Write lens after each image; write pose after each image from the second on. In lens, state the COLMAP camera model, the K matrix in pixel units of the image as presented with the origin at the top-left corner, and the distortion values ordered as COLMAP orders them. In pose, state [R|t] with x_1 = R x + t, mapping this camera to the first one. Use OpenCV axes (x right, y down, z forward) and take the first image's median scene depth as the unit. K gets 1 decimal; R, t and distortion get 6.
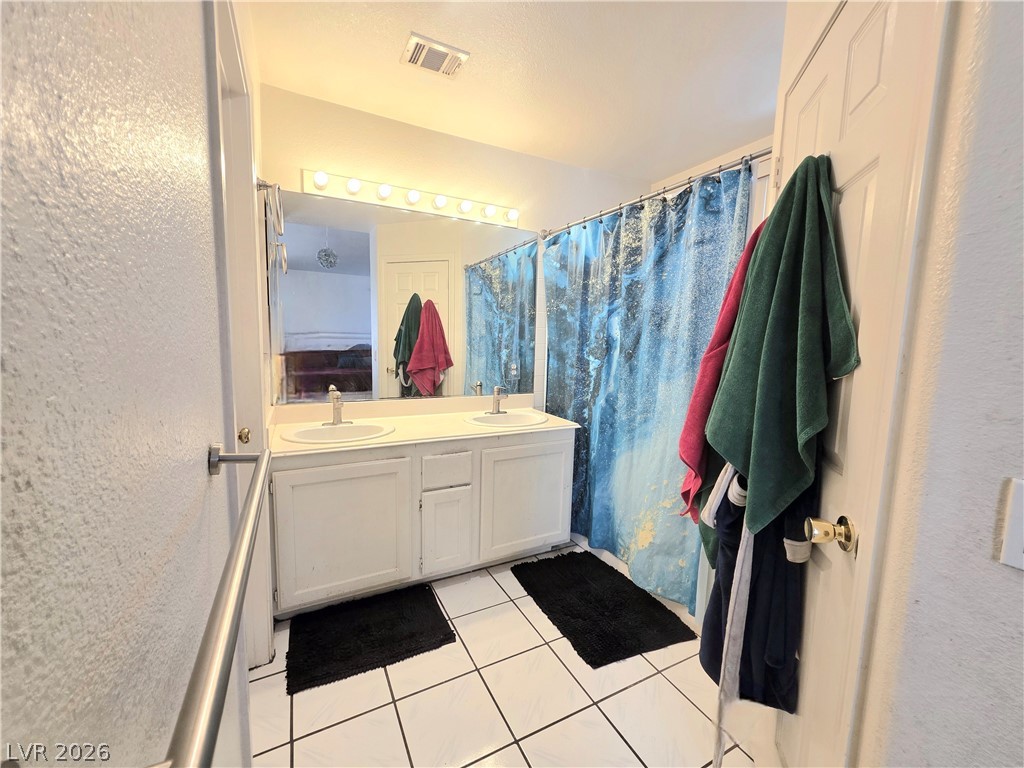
lens RADIAL K [[409.8, 0, 509.3], [0, 409.8, 384.1], [0, 0, 1]] dist [0.001681, -0.000055]
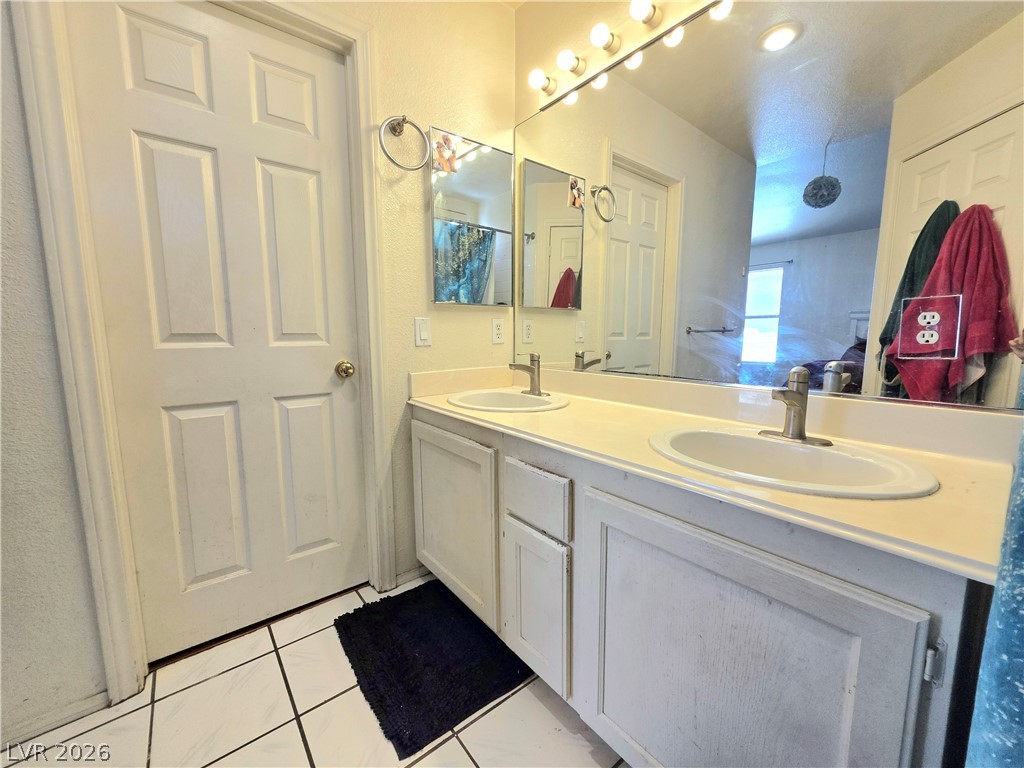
lens RADIAL K [[409.8, 0, 509.3], [0, 409.8, 384.1], [0, 0, 1]] dist [0.001681, -0.000055]
pose [[0.192701, 0.099589, -0.976191, 0.390048], [-0.097788, 0.991833, 0.081881, 0.021003], [0.976373, 0.079681, 0.200866, 0.902603]]
